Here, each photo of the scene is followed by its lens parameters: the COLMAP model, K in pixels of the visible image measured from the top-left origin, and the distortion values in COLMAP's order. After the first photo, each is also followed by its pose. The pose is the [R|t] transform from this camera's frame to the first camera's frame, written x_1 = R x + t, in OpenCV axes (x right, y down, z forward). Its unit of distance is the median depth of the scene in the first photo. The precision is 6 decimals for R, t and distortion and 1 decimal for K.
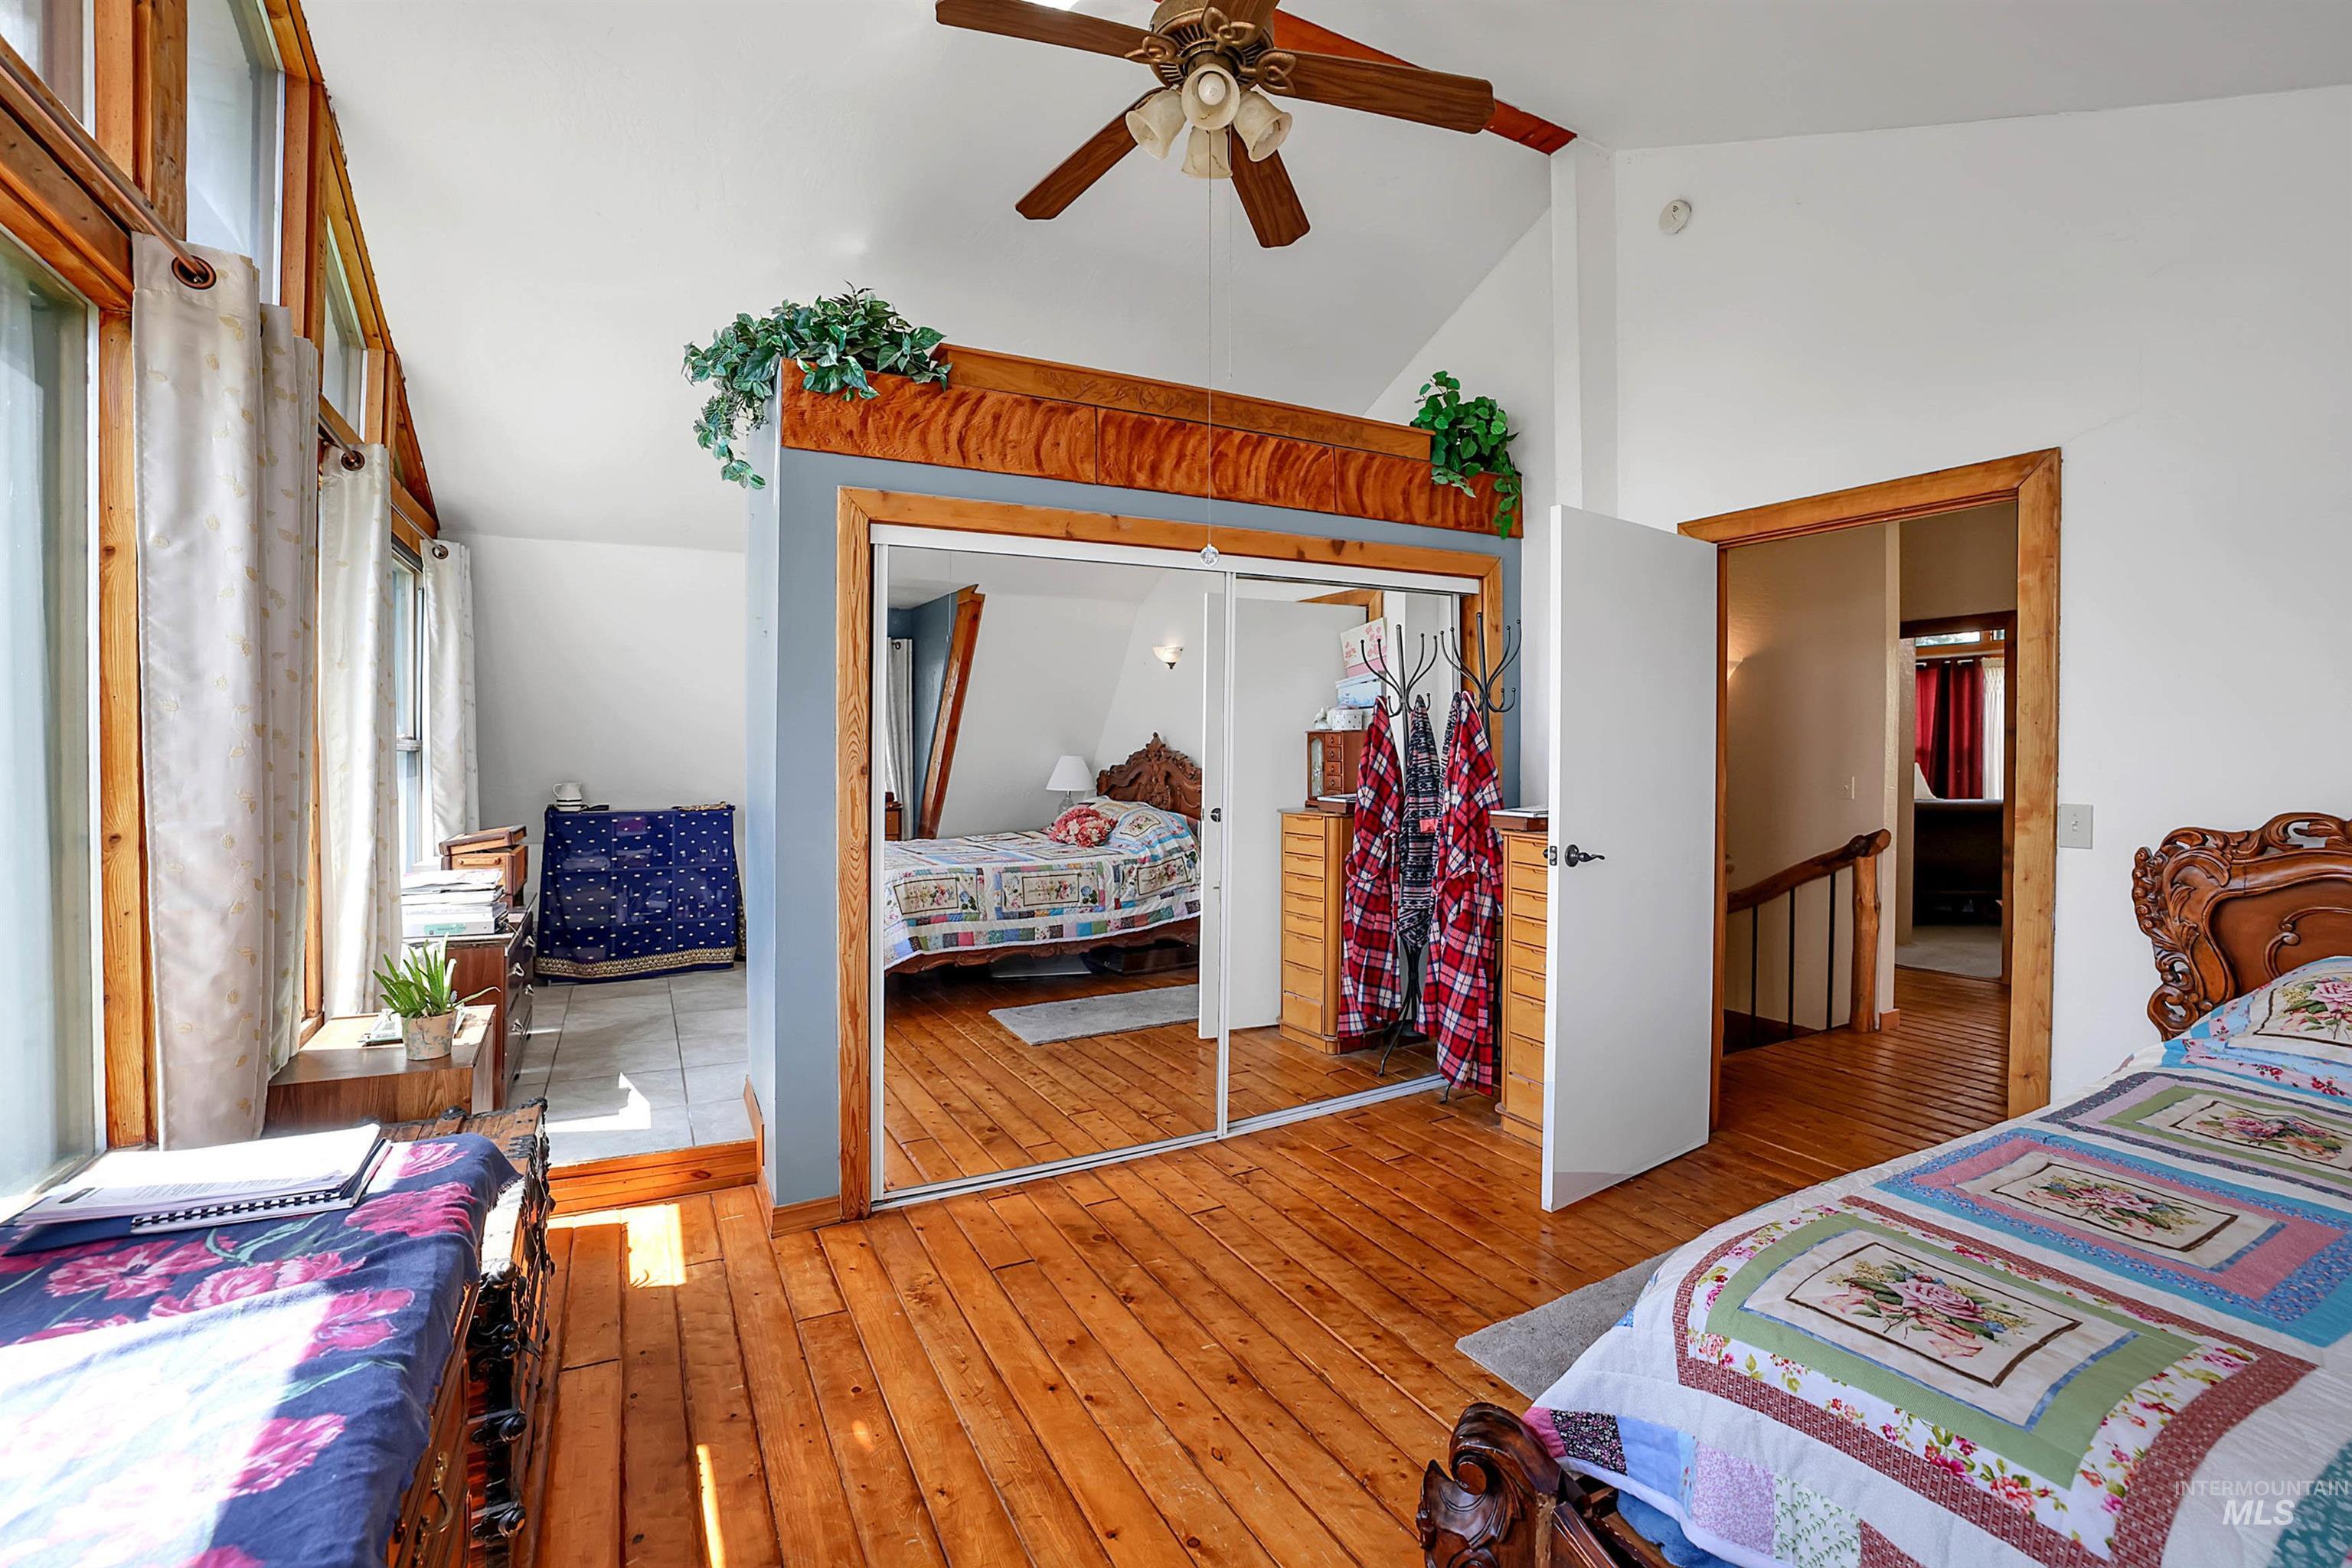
lens RADIAL K [[1077.5, 0, 1186.5], [0, 1077.5, 767.9], [0, 0, 1]] dist [-0.044894, 0.000506]
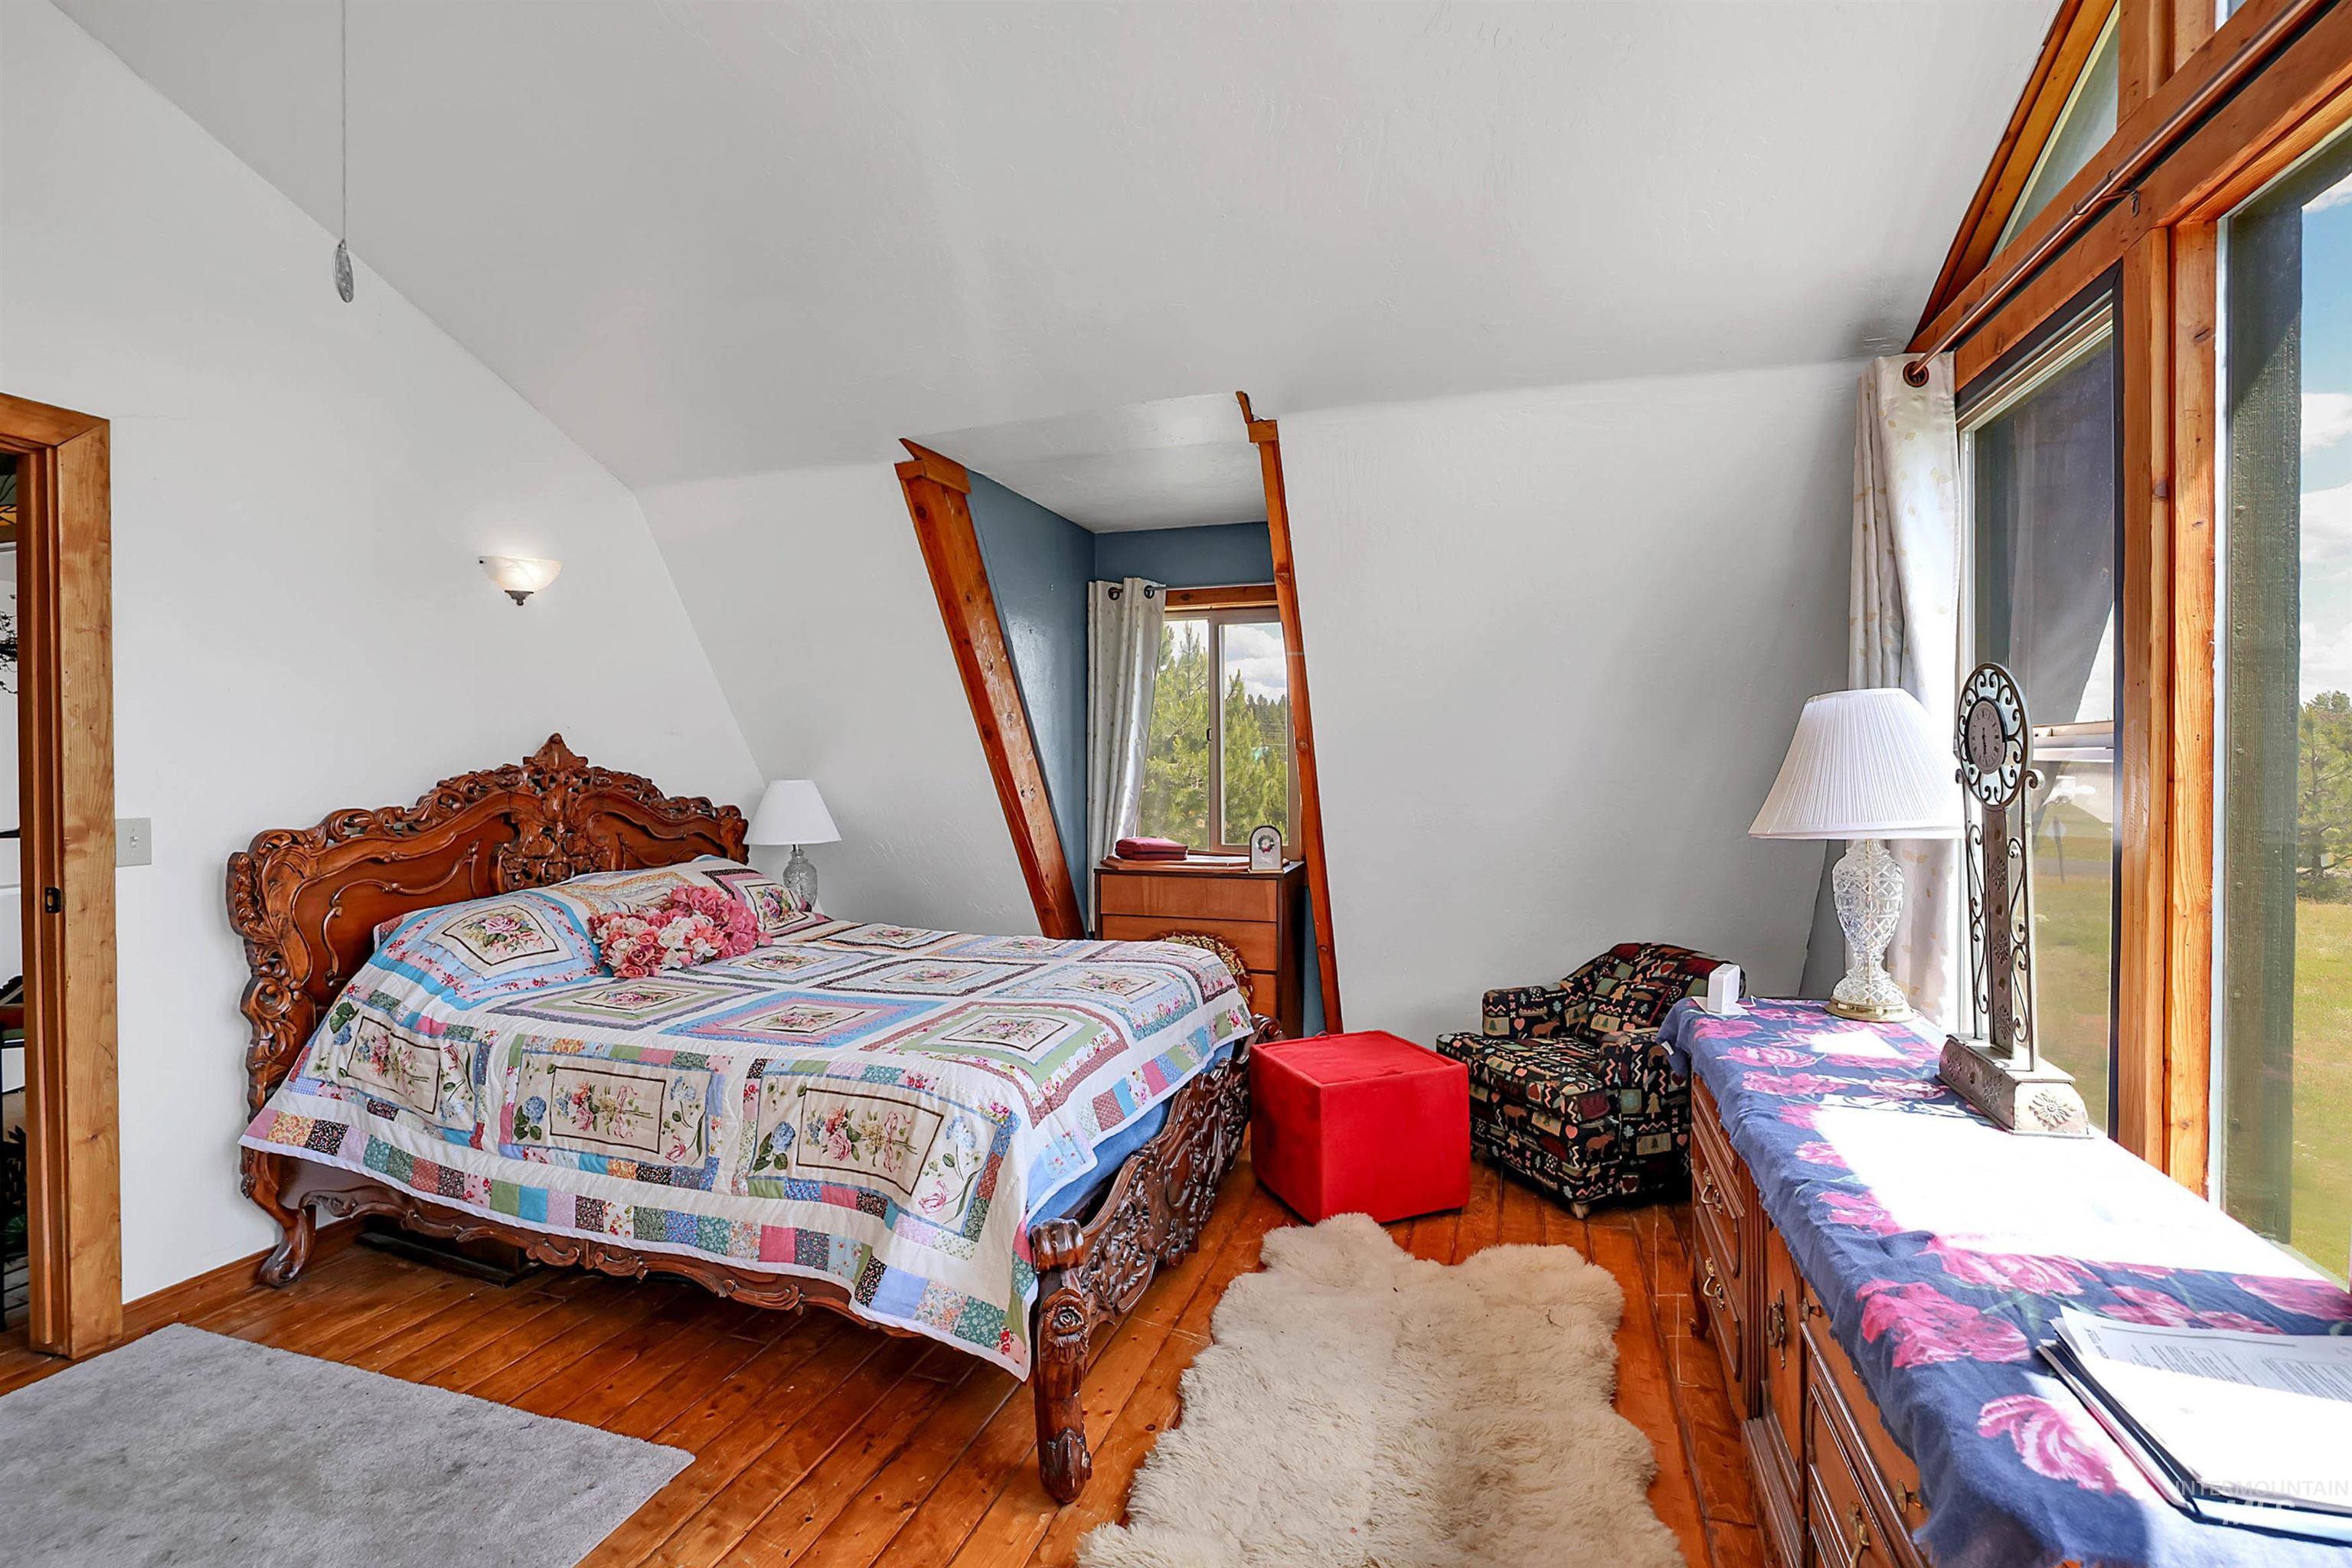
lens RADIAL K [[1024.4, 0, 1192.5], [0, 1024.4, 781.1], [0, 0, 1]] dist [-0.034579, 0.000946]
pose [[-0.712605, -0.017896, 0.701337, -0.561002], [0.008928, 0.999362, 0.034571, -0.025630], [-0.701508, 0.030897, -0.711991, 1.278432]]
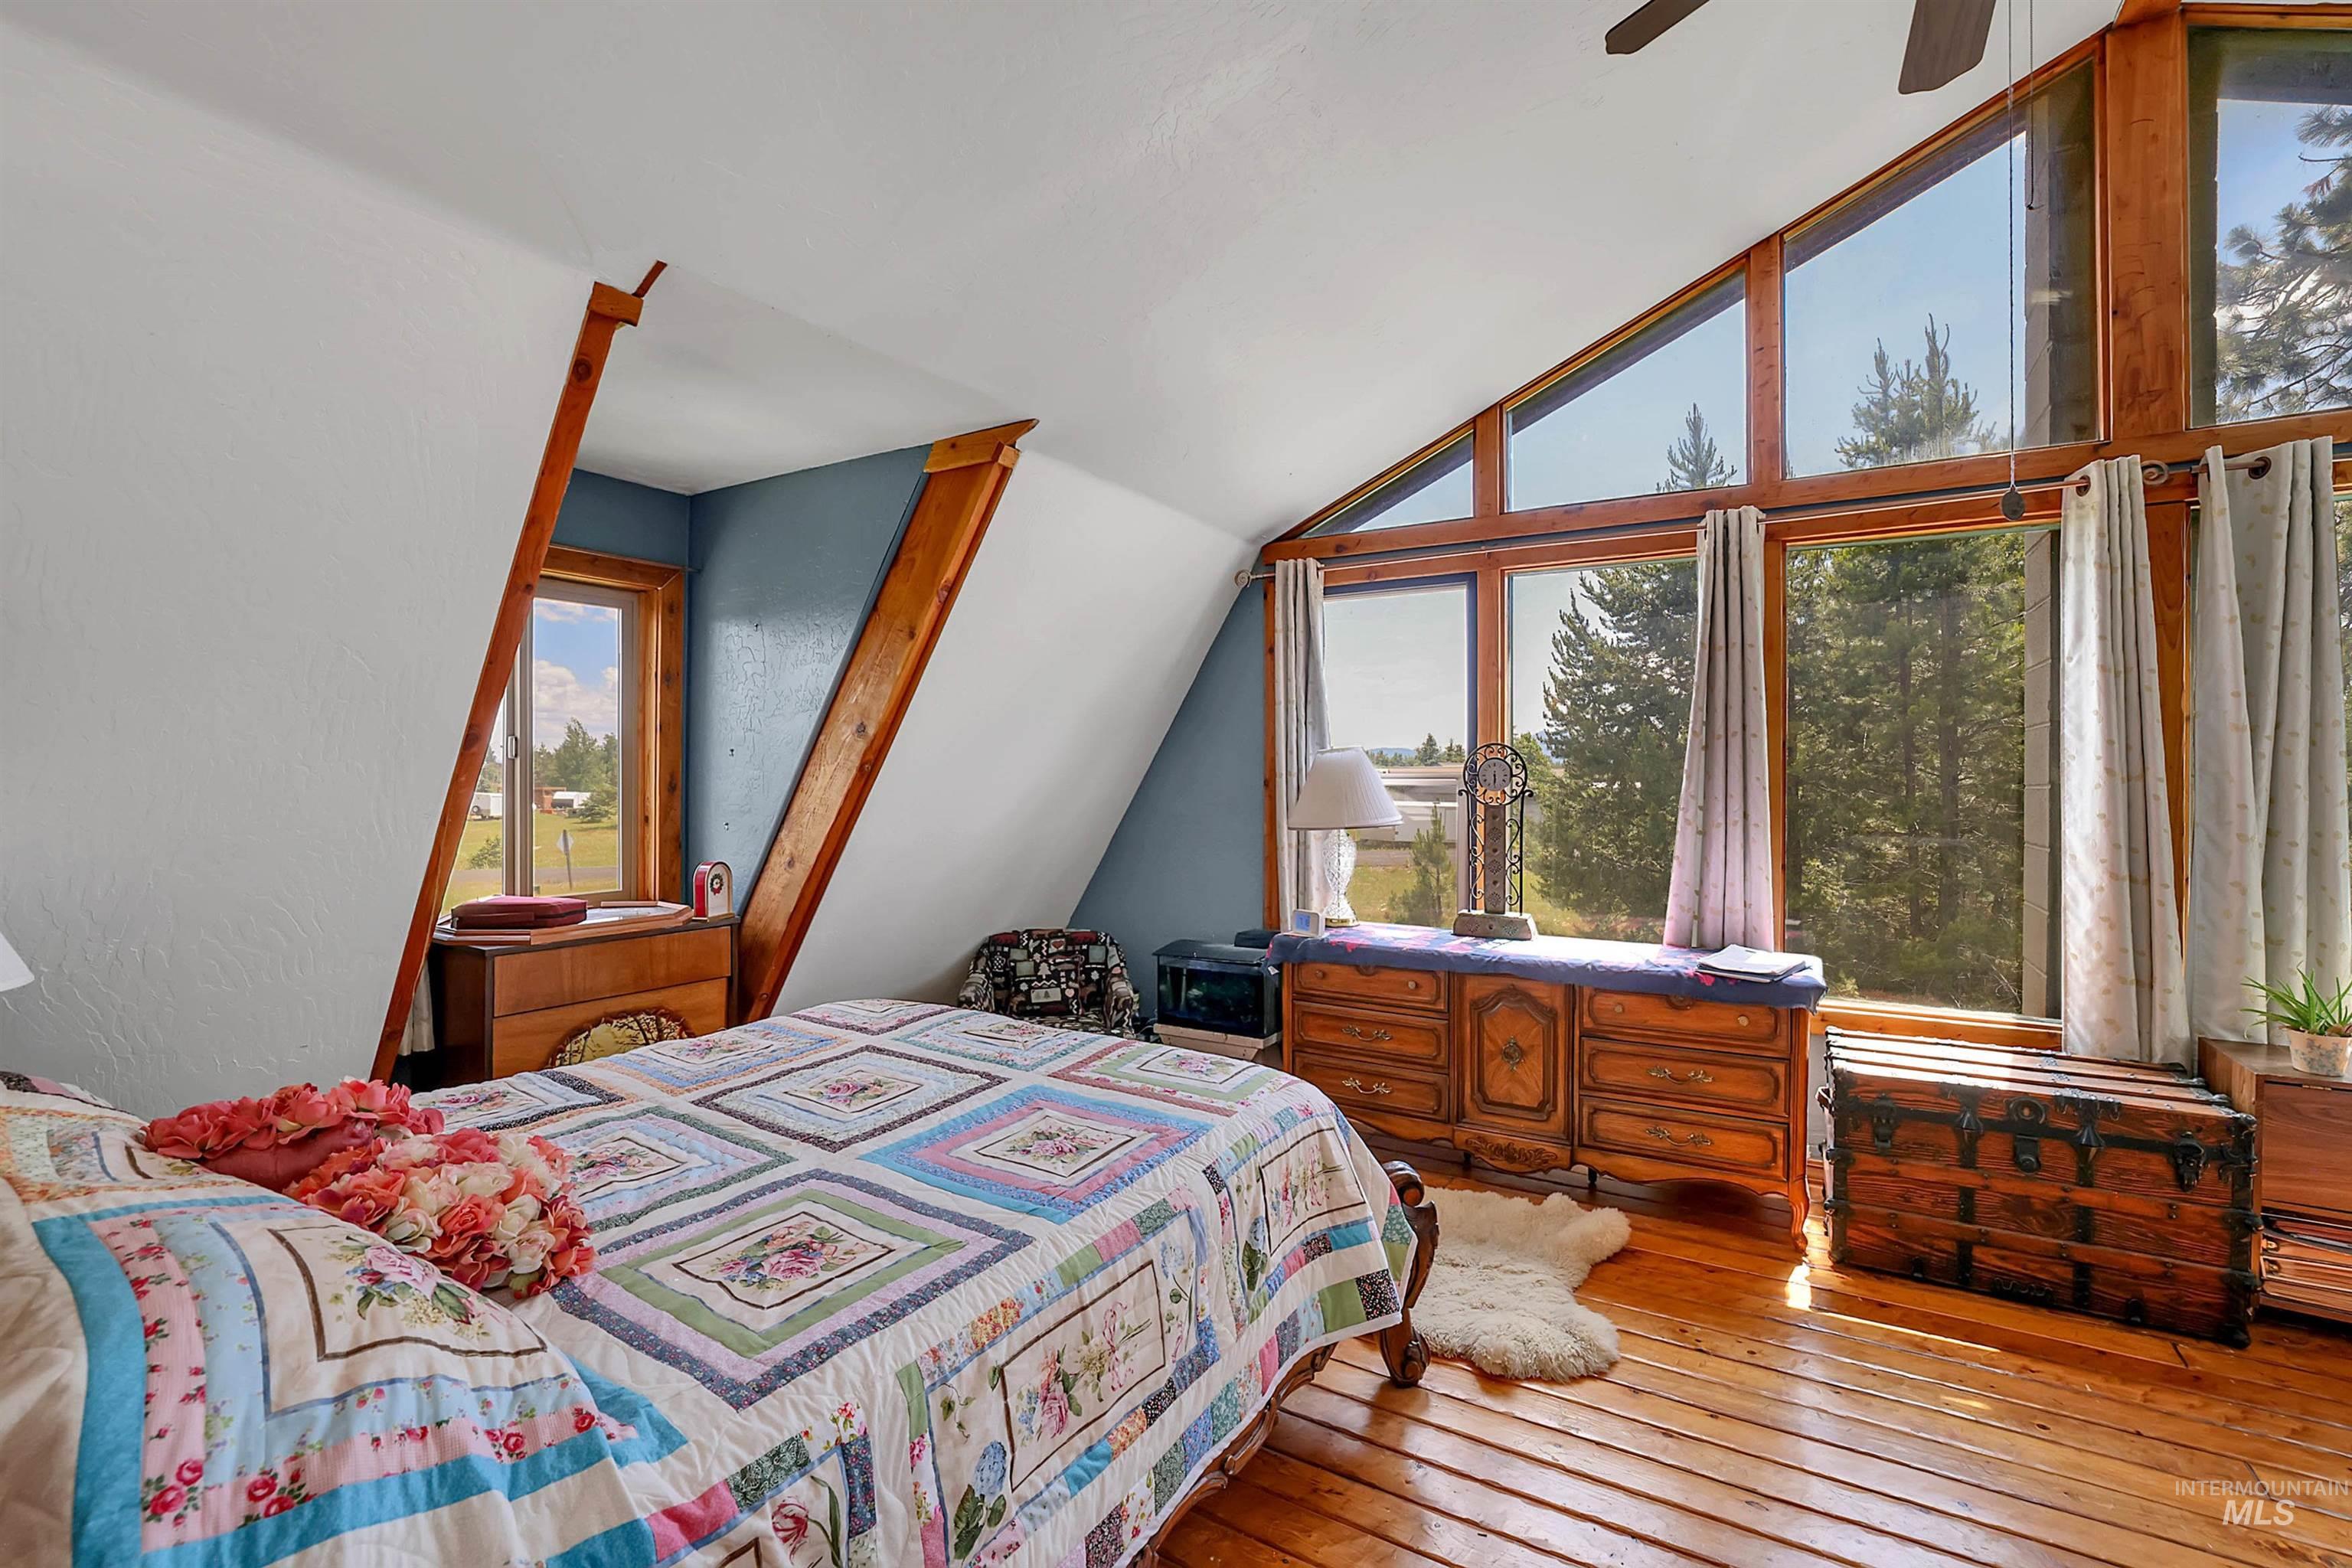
lens RADIAL K [[1024.4, 0, 1192.5], [0, 1024.4, 781.1], [0, 0, 1]] dist [-0.034579, 0.000946]
pose [[-0.855148, -0.000863, -0.518382, 0.986215], [-0.010966, 0.999805, 0.016425, -0.032648], [0.518267, 0.019730, -0.854991, 1.558076]]
